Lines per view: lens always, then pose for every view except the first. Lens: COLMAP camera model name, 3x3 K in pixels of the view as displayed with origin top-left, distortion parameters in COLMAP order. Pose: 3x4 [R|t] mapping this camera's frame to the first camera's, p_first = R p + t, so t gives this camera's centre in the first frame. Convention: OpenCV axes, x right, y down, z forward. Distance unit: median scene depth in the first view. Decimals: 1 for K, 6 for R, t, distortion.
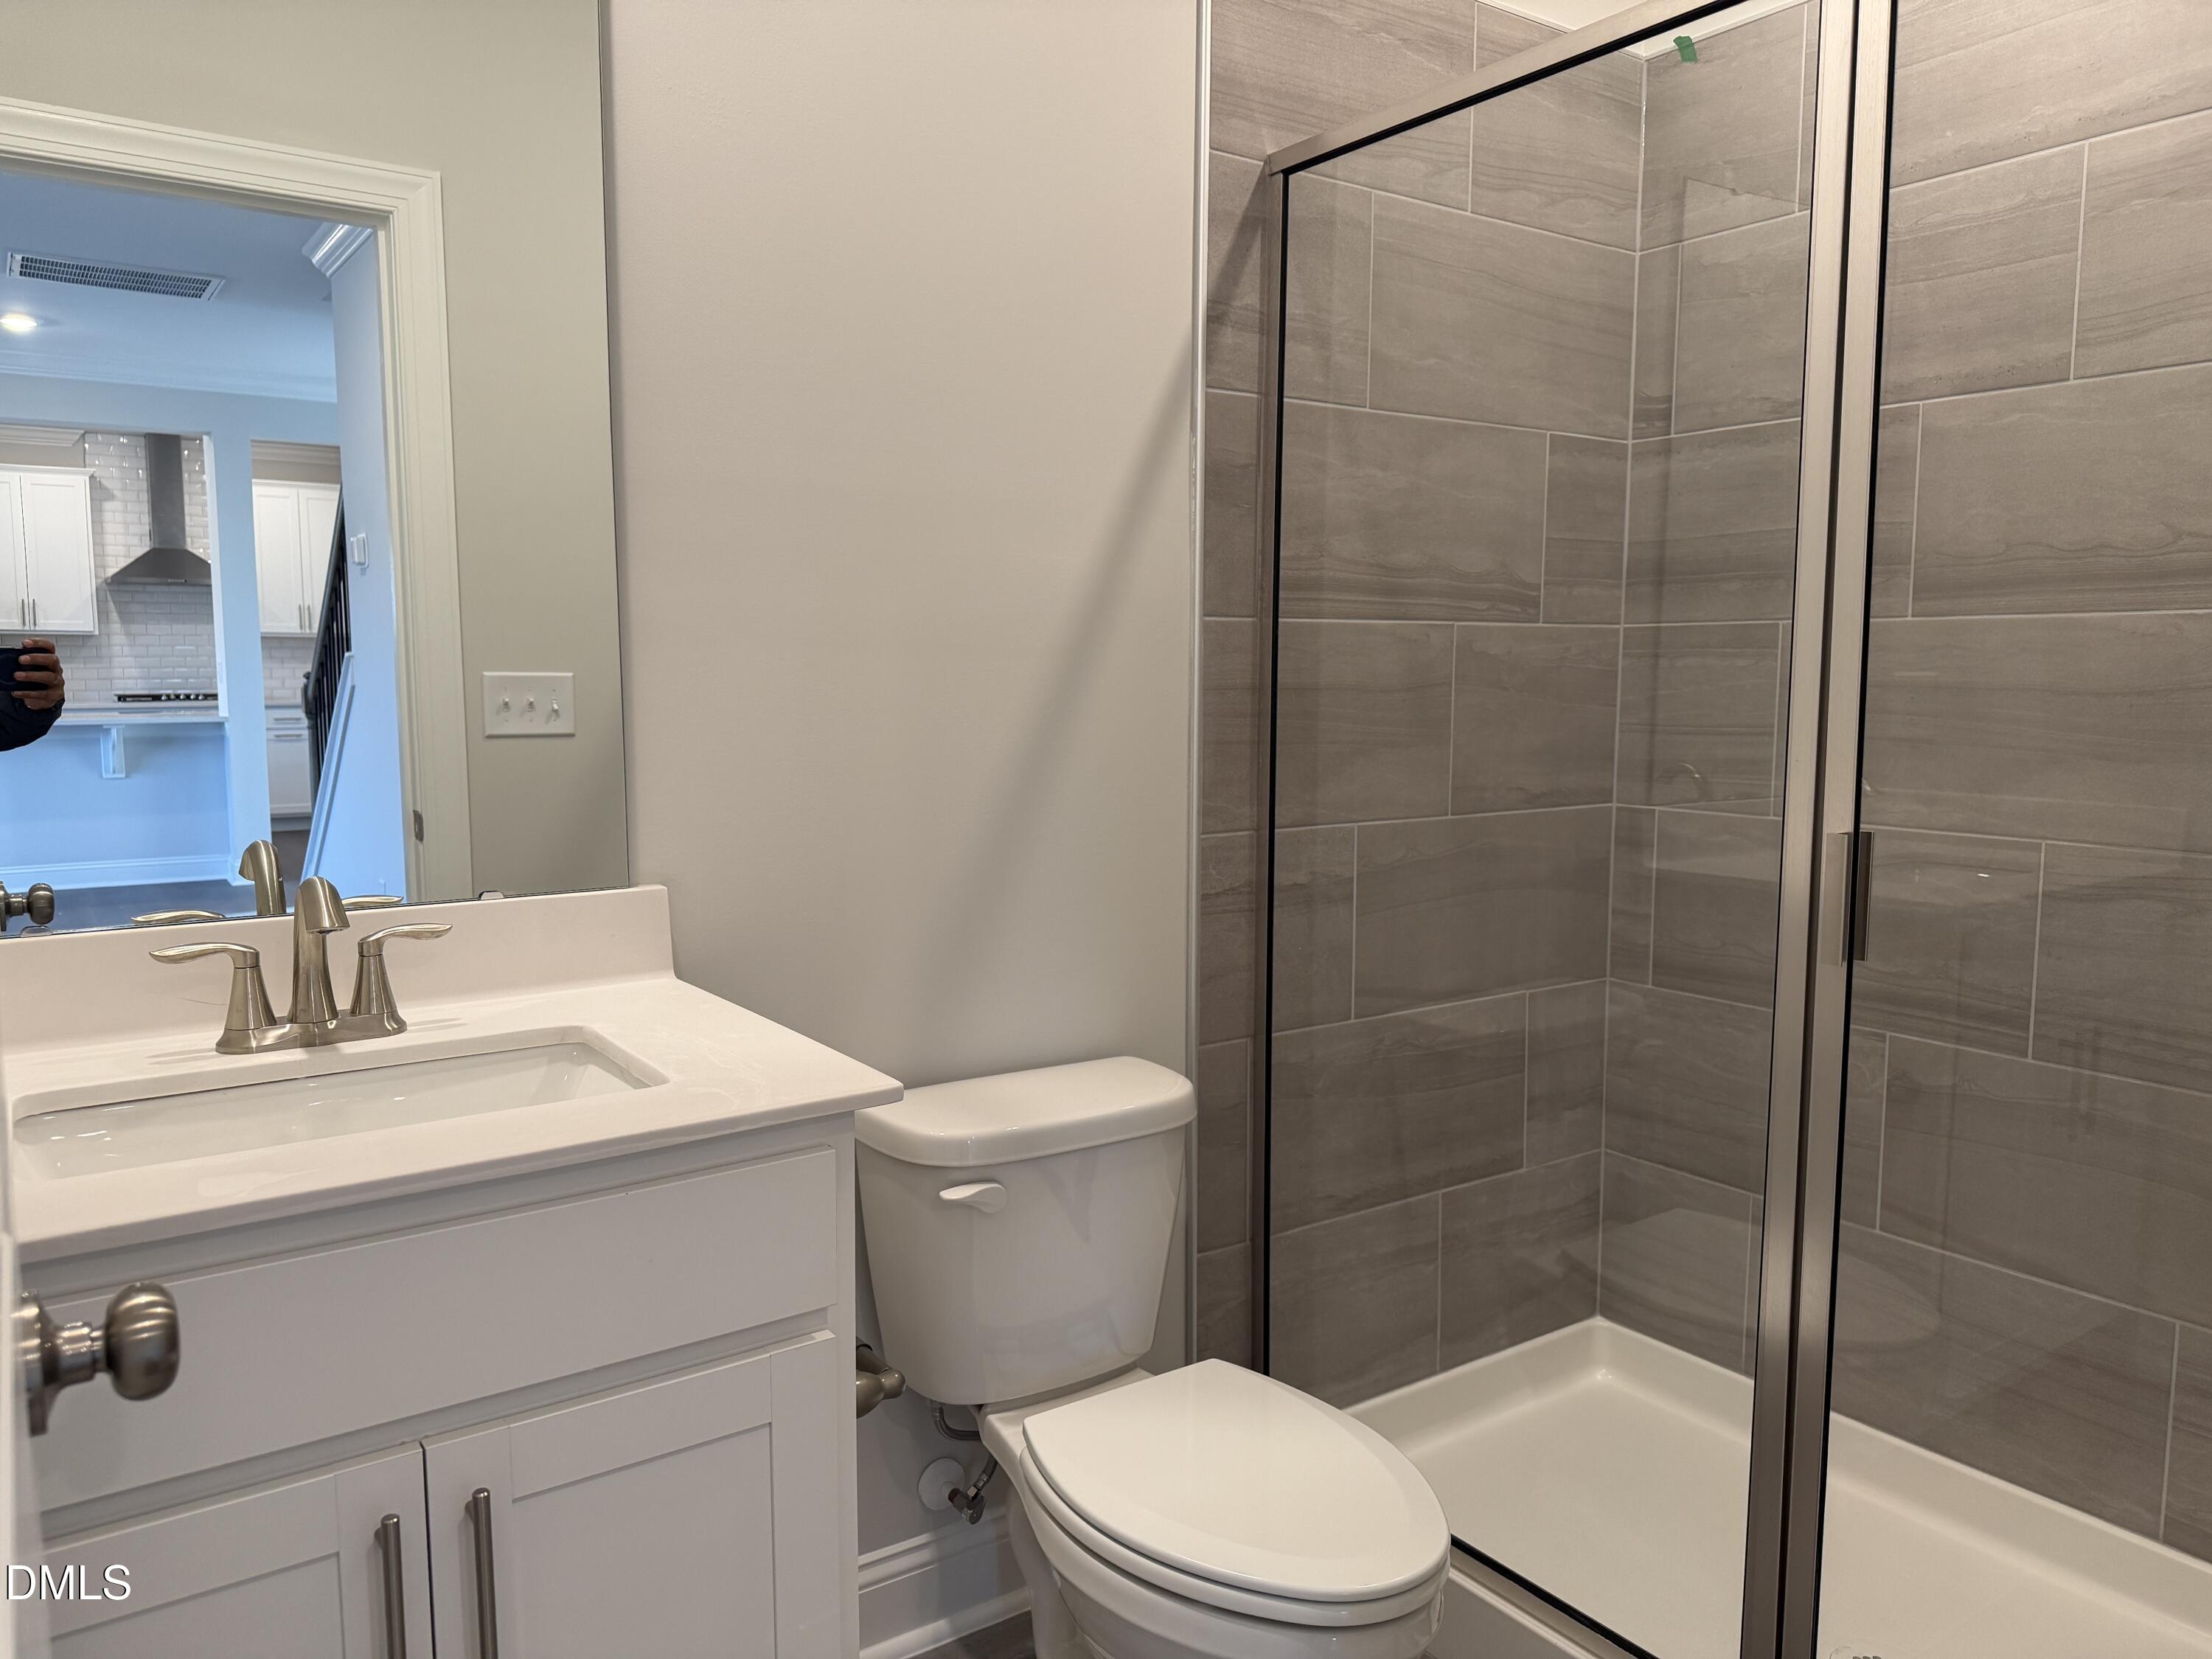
lens RADIAL K [[1563.5, 0, 1104.1], [0, 1563.5, 822.5], [0, 0, 1]] dist [0.051376, -0.008470]
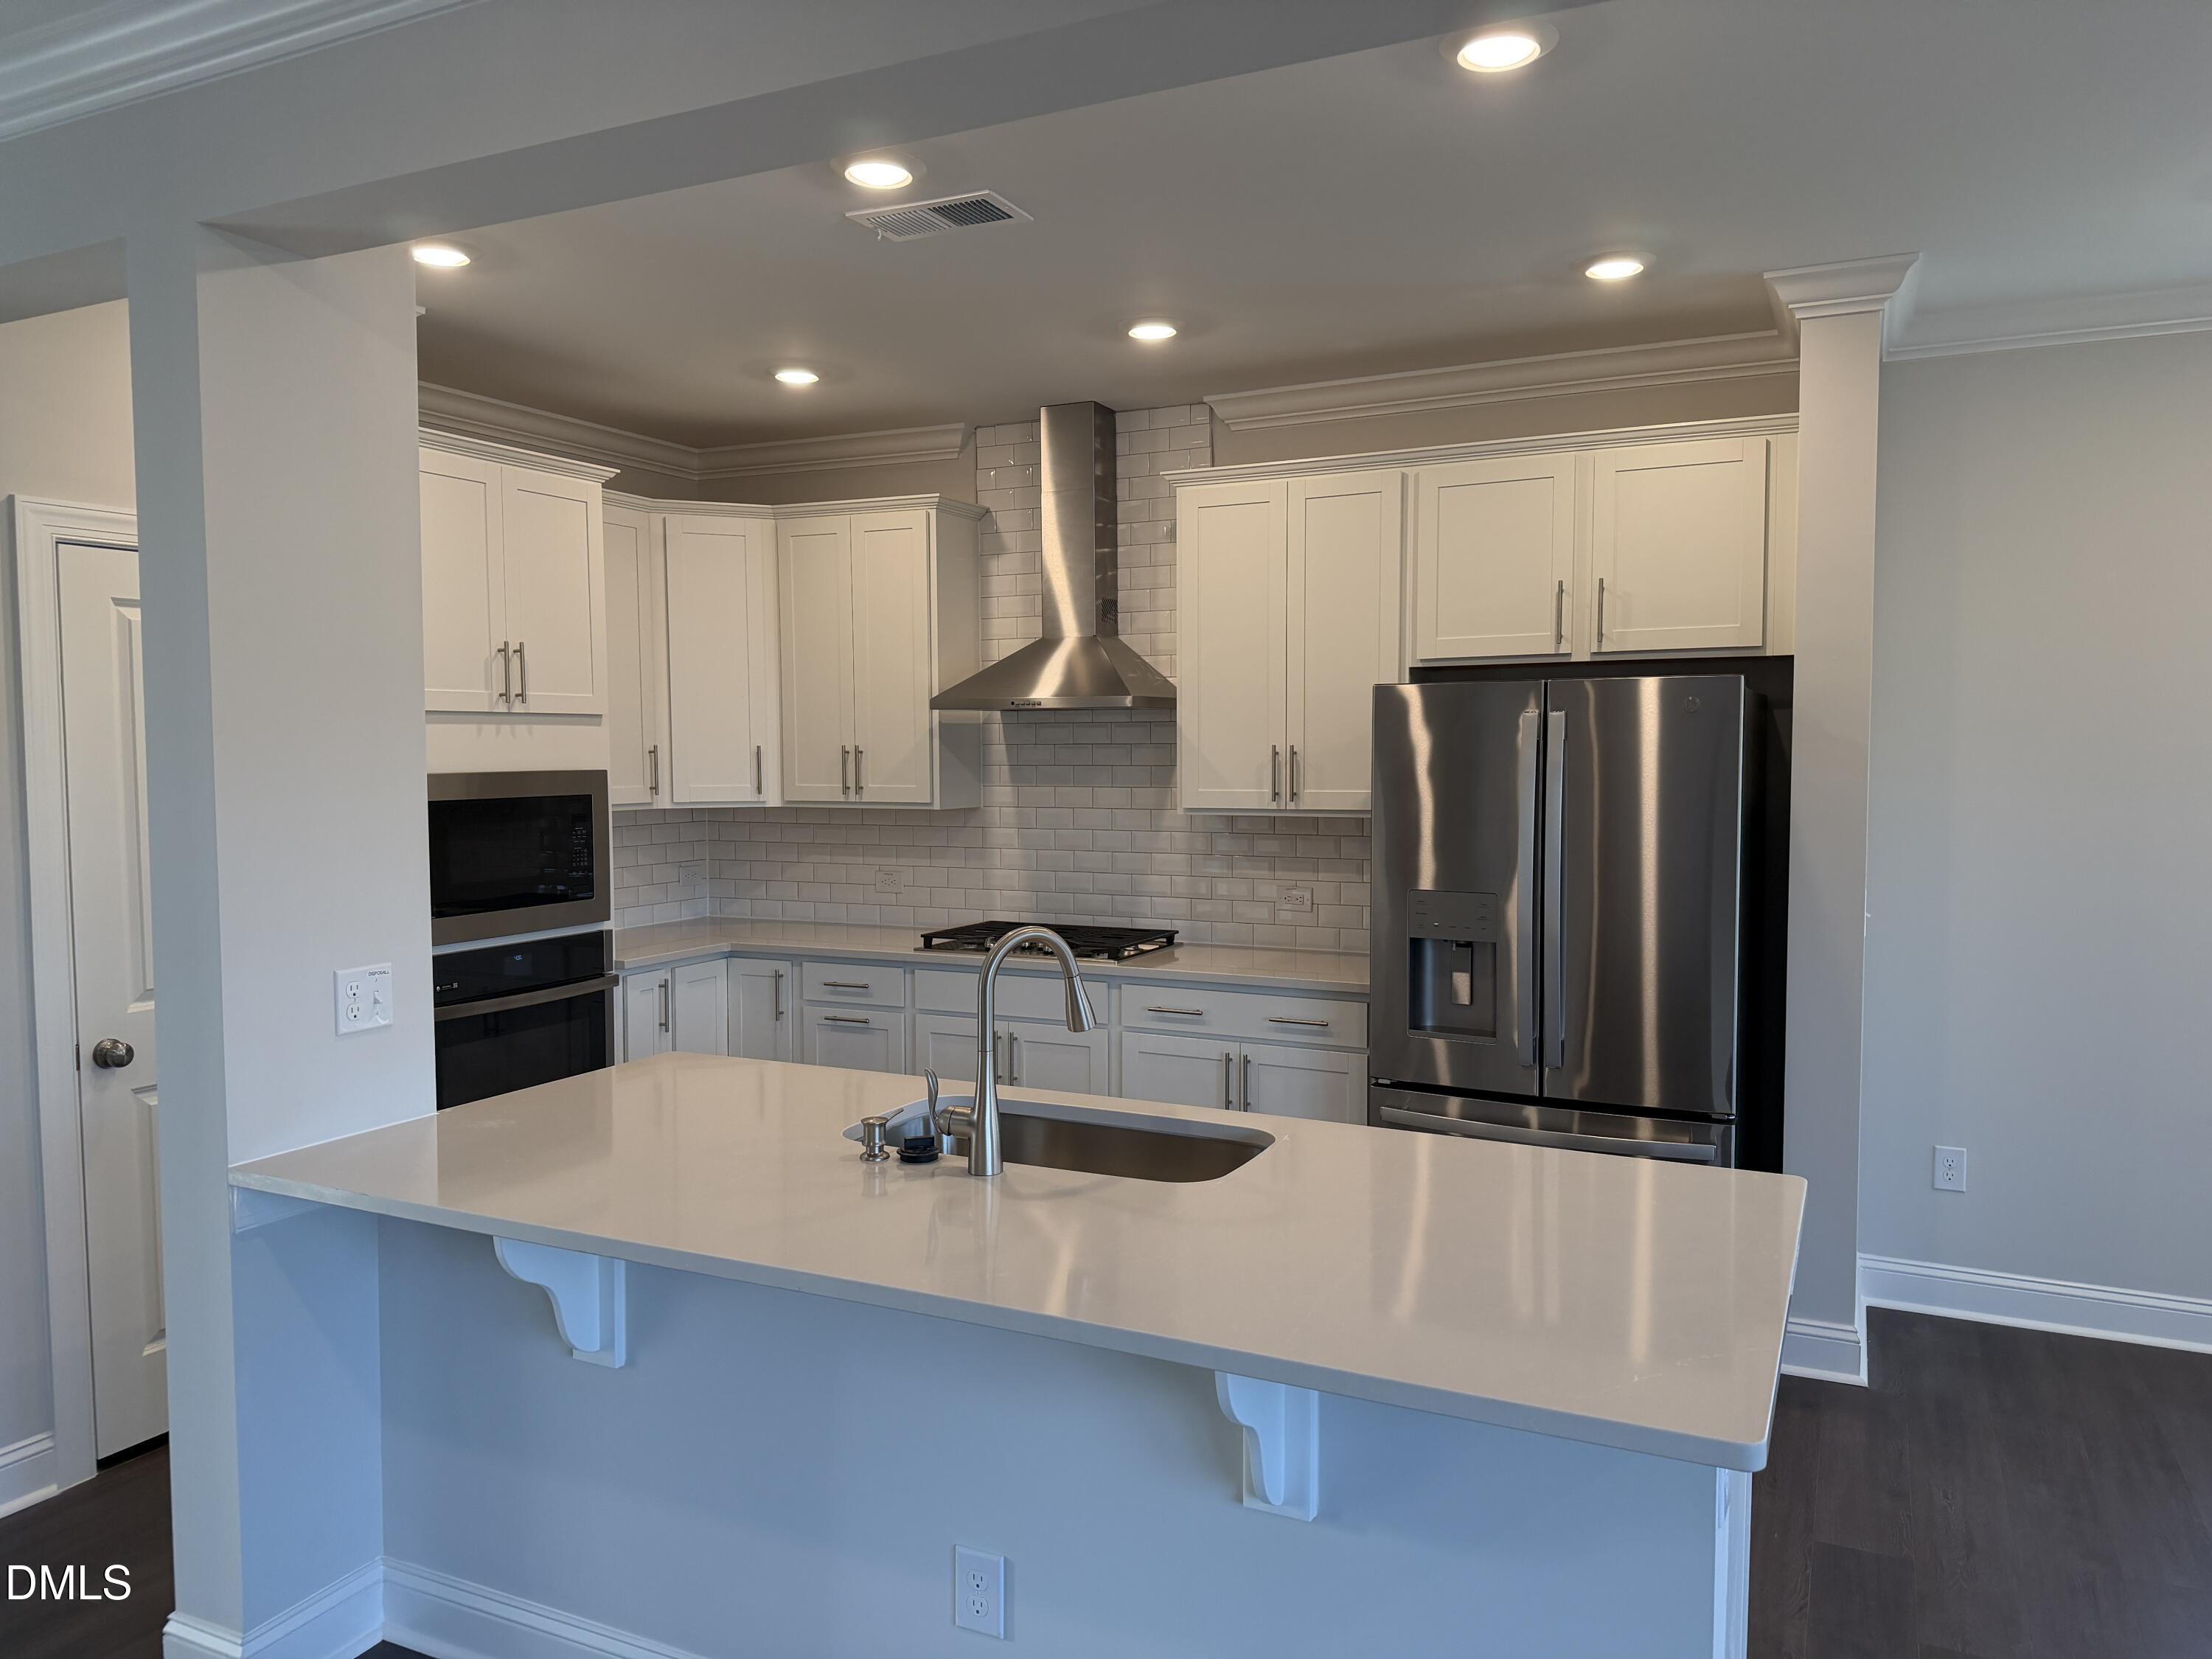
lens RADIAL K [[1563.5, 0, 1106.2], [0, 1563.5, 838.4], [0, 0, 1]] dist [0.051376, -0.008470]
pose [[0.484092, 0.045368, -0.873840, -0.156836], [-0.110109, 0.993875, -0.009399, -0.106063], [0.868062, 0.100767, 0.486122, 0.778294]]
